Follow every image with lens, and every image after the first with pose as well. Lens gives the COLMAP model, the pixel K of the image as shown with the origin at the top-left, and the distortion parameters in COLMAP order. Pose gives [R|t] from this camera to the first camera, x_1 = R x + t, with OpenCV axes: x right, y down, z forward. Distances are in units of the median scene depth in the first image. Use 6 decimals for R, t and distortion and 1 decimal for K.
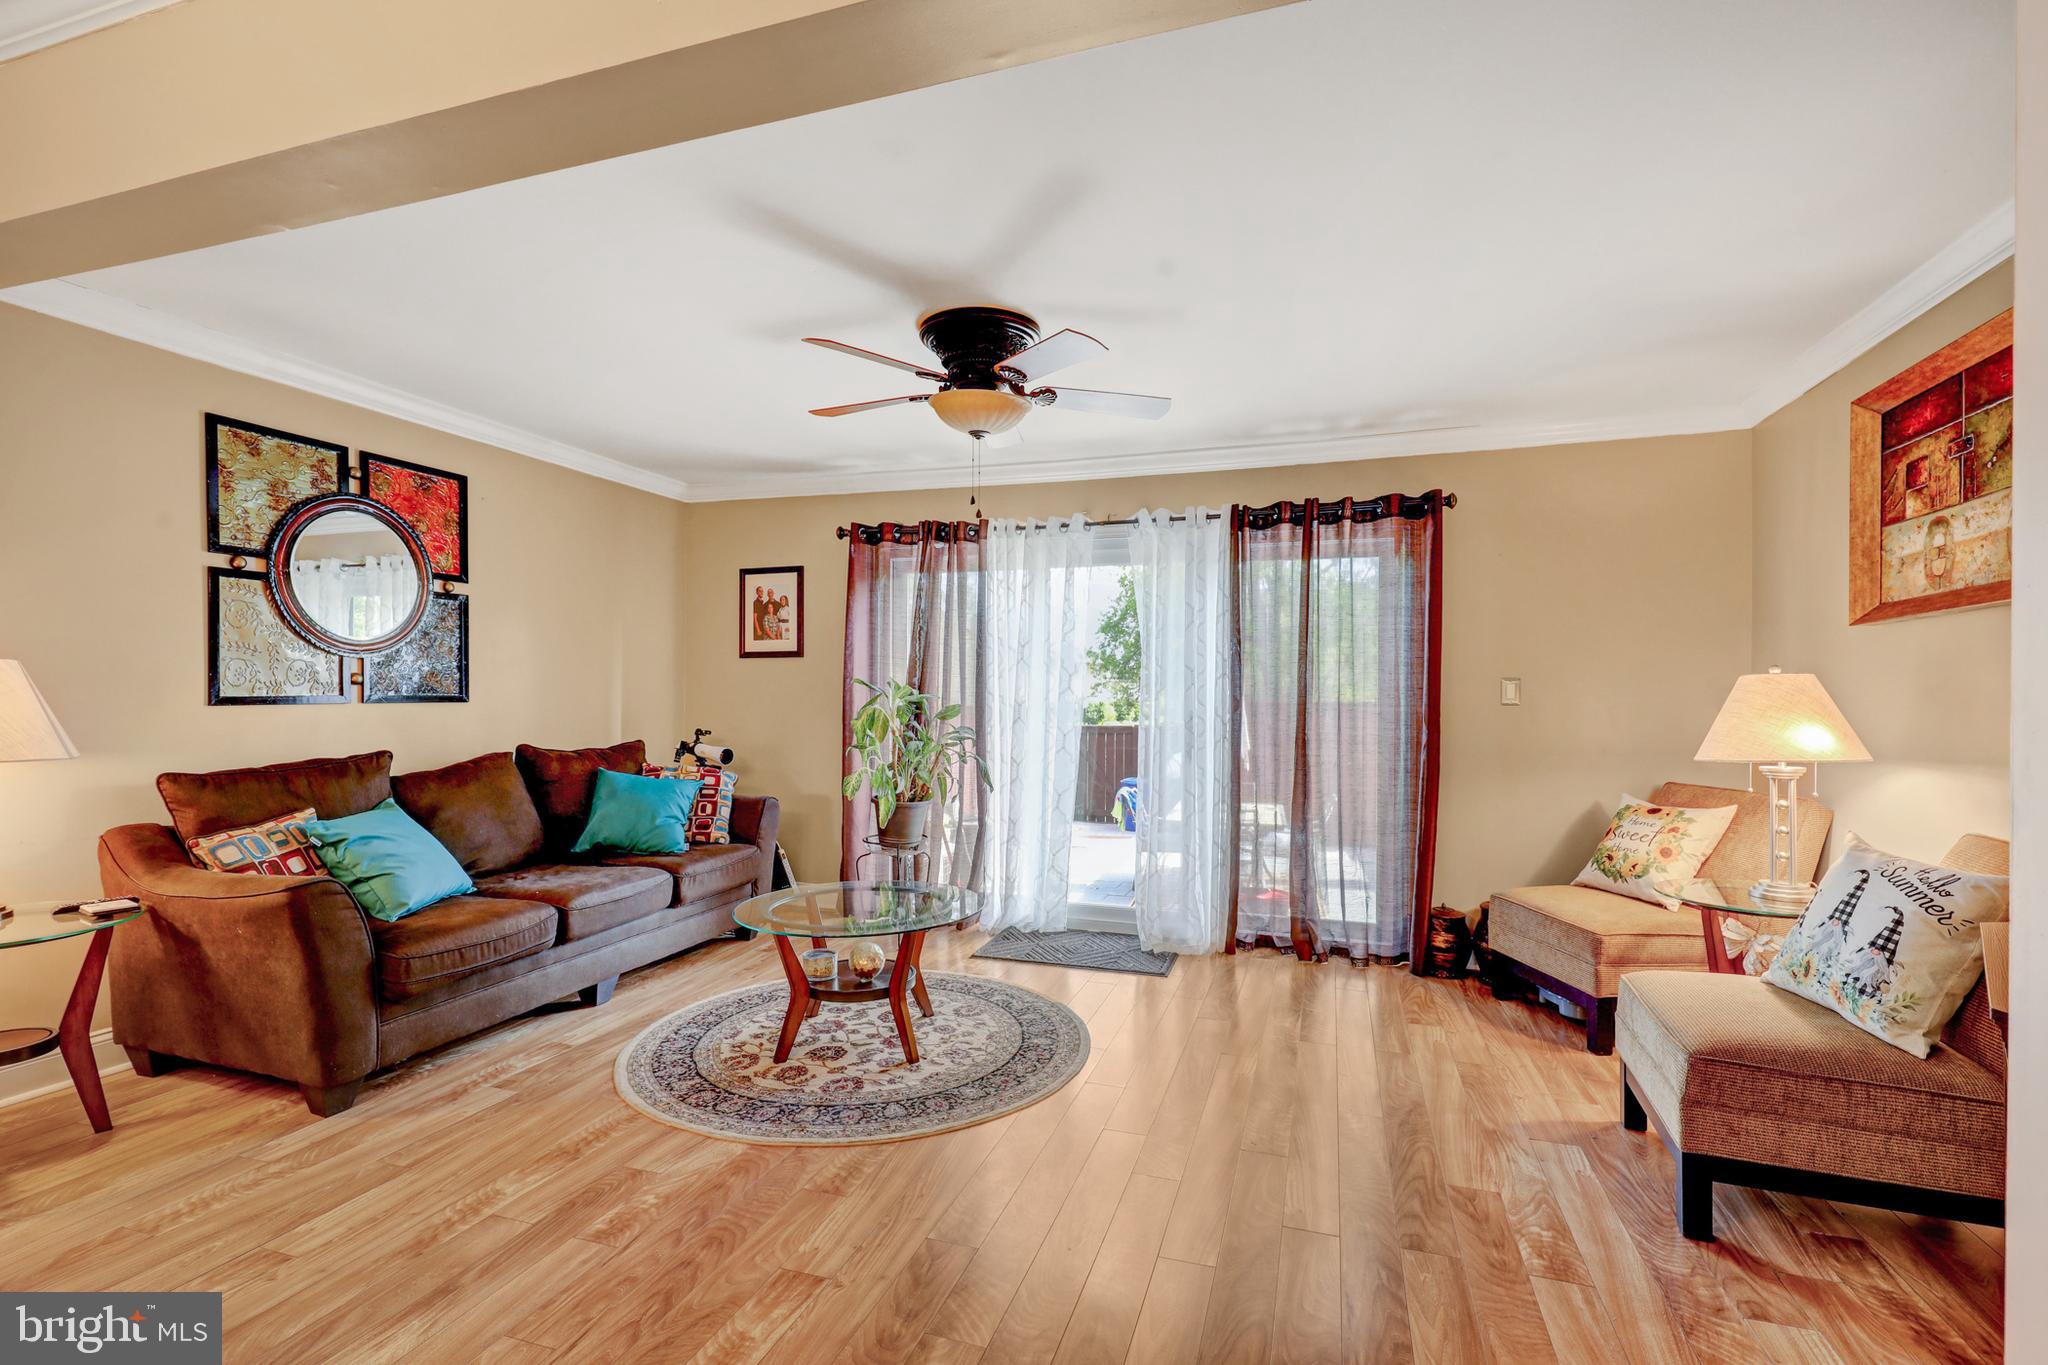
lens RADIAL K [[946.1, 0, 1029.8], [0, 946.1, 698.8], [0, 0, 1]] dist [-0.000495, 0.000494]
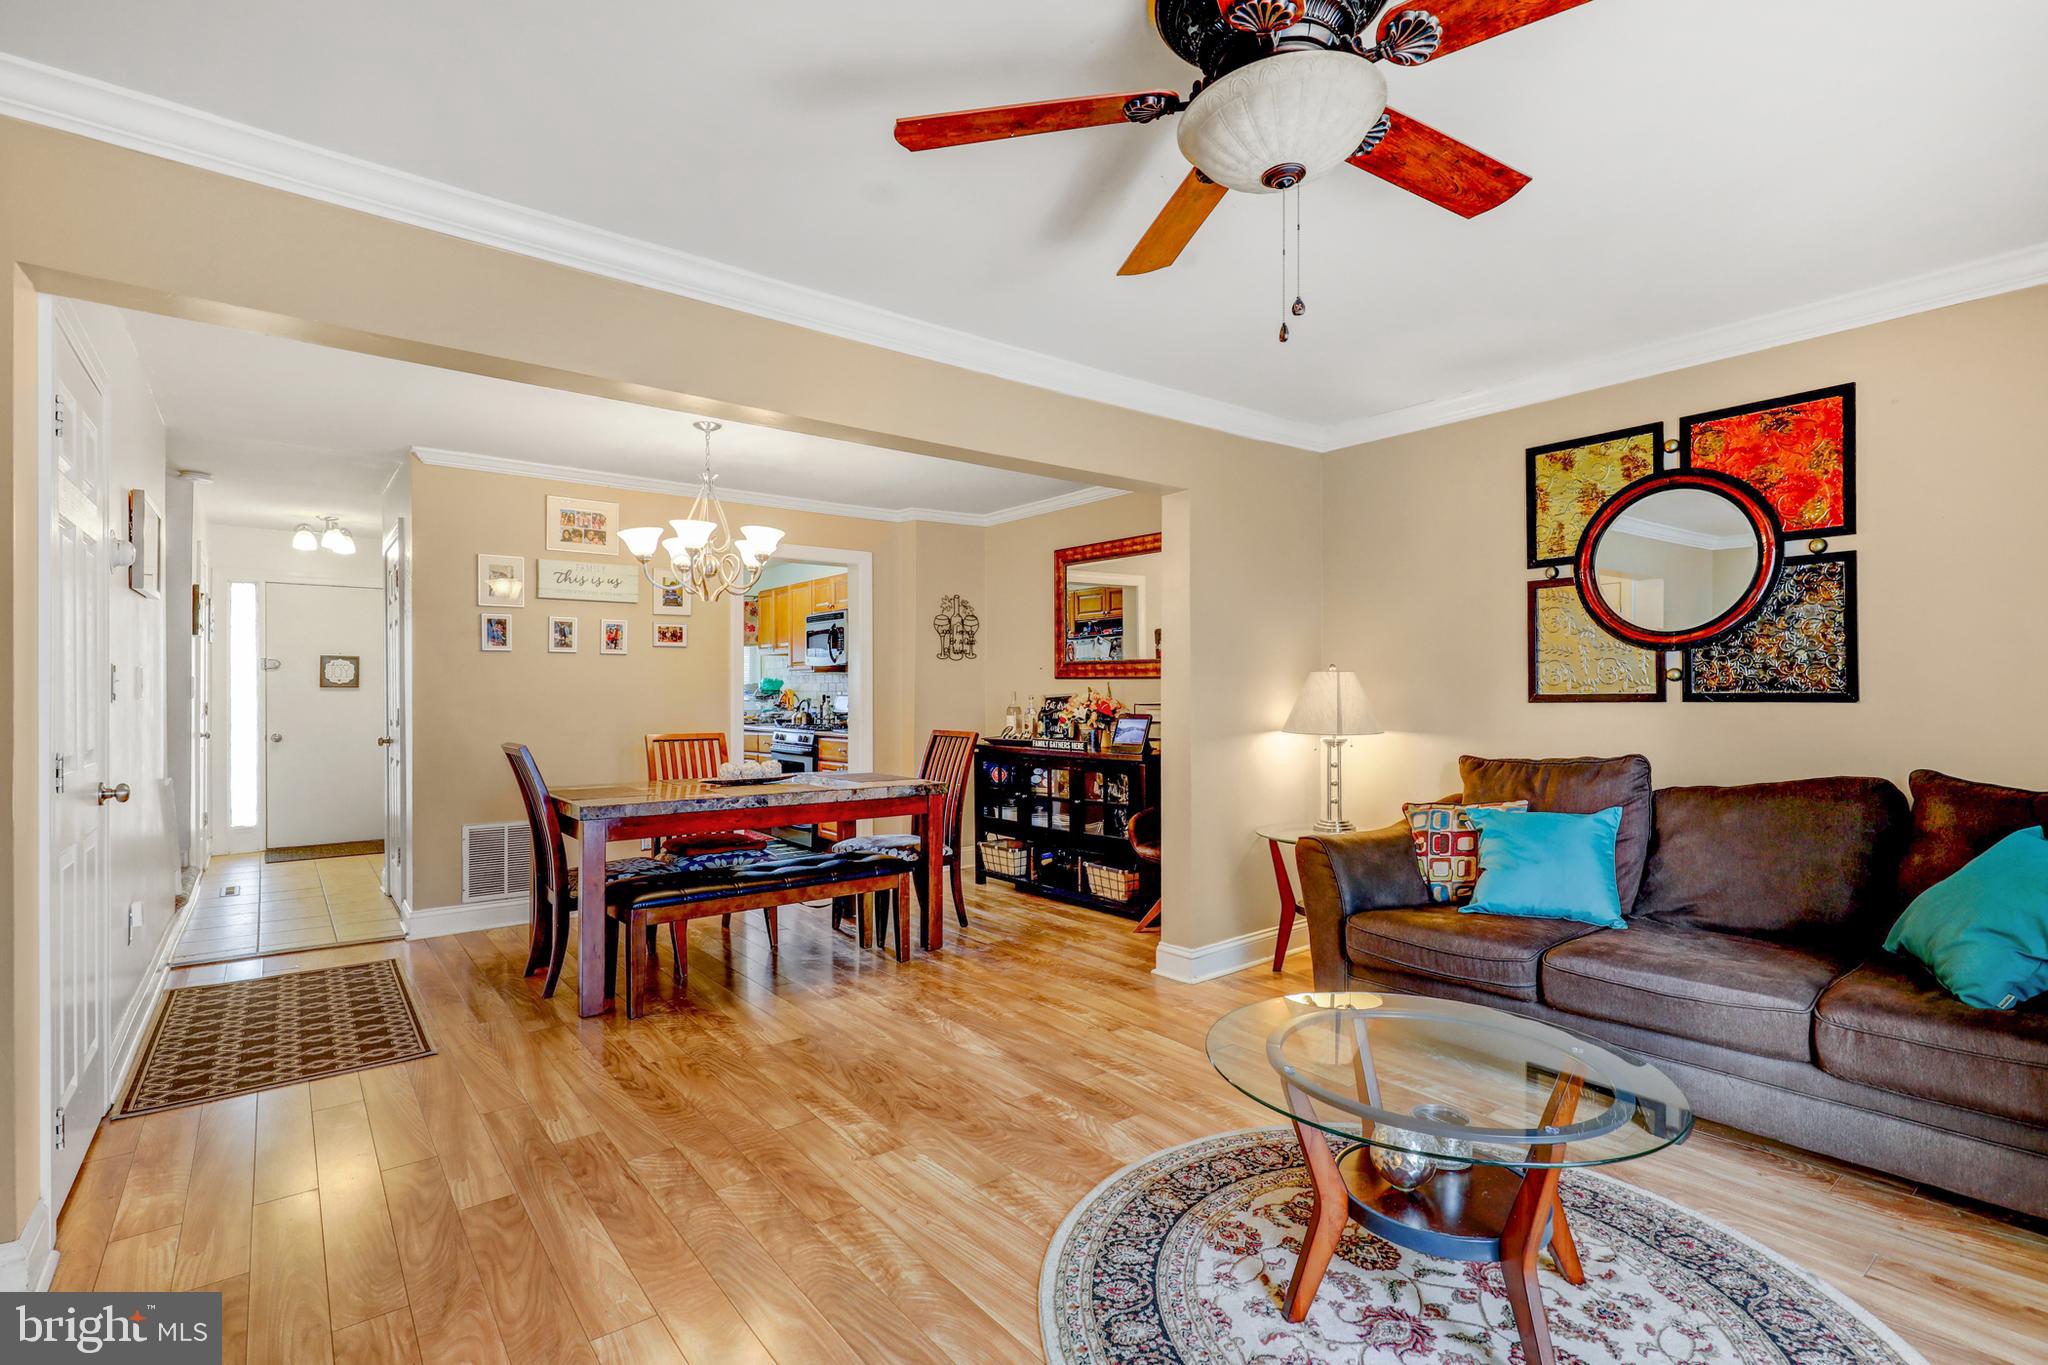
lens RADIAL K [[946.1, 0, 1018.1], [0, 946.1, 695.3], [0, 0, 1]] dist [-0.000495, 0.000494]
pose [[-0.562710, -0.000952, -0.826654, 0.368547], [-0.001919, 0.999998, 0.000154, -0.000531], [0.826652, 0.001673, -0.562711, 0.960488]]
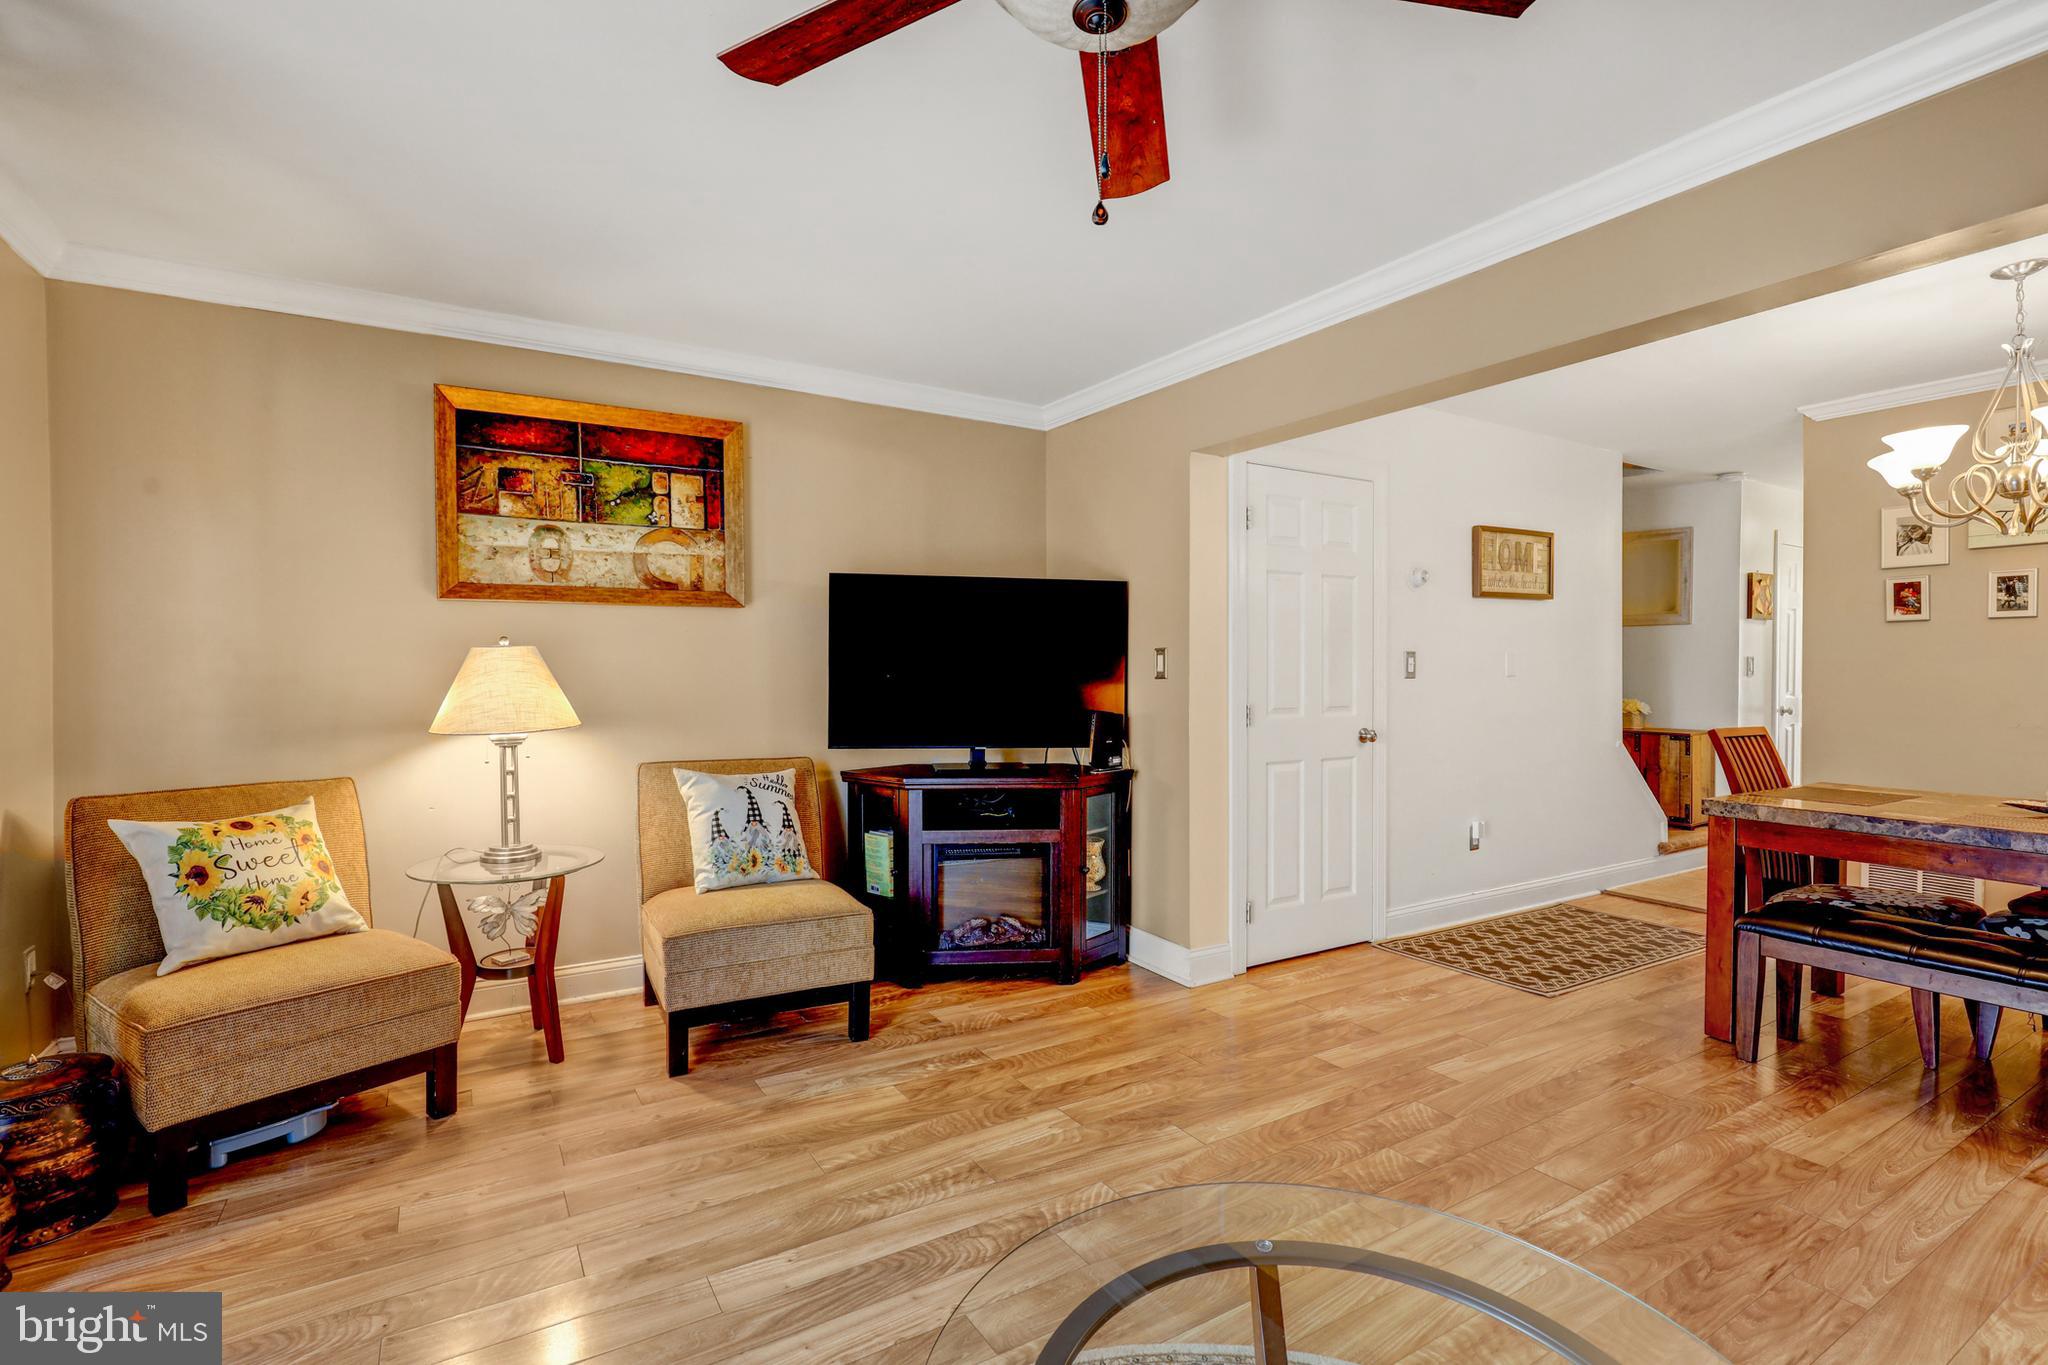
lens RADIAL K [[946.1, 0, 1028.0], [0, 946.1, 665.9], [0, 0, 1]] dist [-0.000495, 0.000494]
pose [[-0.763654, -0.002748, 0.645620, -0.244981], [-0.003968, 0.999992, -0.000437, -0.004120], [-0.645613, -0.002895, -0.763659, 1.102122]]
